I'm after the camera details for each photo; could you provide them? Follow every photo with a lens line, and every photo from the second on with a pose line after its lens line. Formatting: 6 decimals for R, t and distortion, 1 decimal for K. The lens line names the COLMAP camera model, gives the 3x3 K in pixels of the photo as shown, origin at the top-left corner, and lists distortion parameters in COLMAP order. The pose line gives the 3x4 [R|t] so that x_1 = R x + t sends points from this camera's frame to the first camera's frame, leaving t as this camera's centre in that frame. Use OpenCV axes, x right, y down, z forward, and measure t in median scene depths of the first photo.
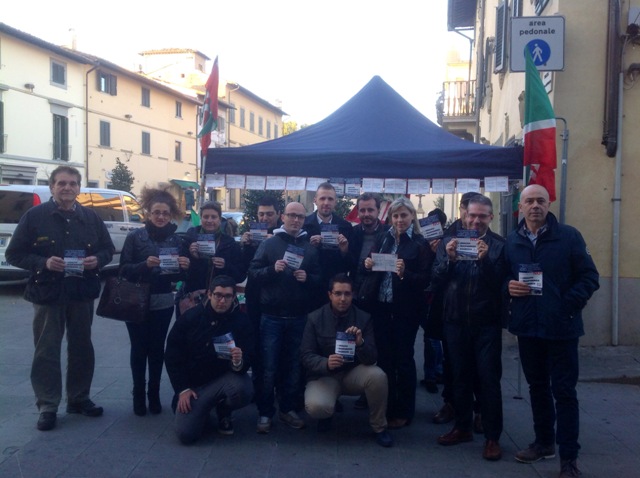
lens RADIAL K [[702.7, 0, 320.0], [0, 702.7, 239.0], [0, 0, 1]] dist [0.012798, -0.020599]
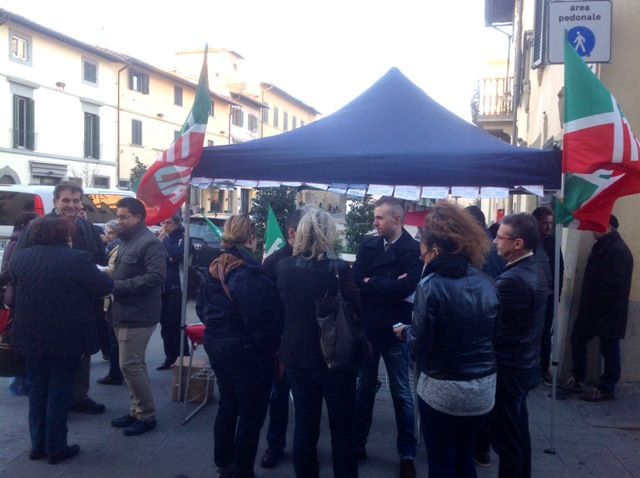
lens RADIAL K [[666.0, 0, 322.8], [0, 666.0, 212.4], [0, 0, 1]] dist [0.009026, -0.018582]
pose [[0.997416, 0.014072, -0.070457, 0.033125], [-0.016247, 0.999406, -0.030389, -0.014620], [0.069988, 0.031455, 0.997052, 0.101327]]
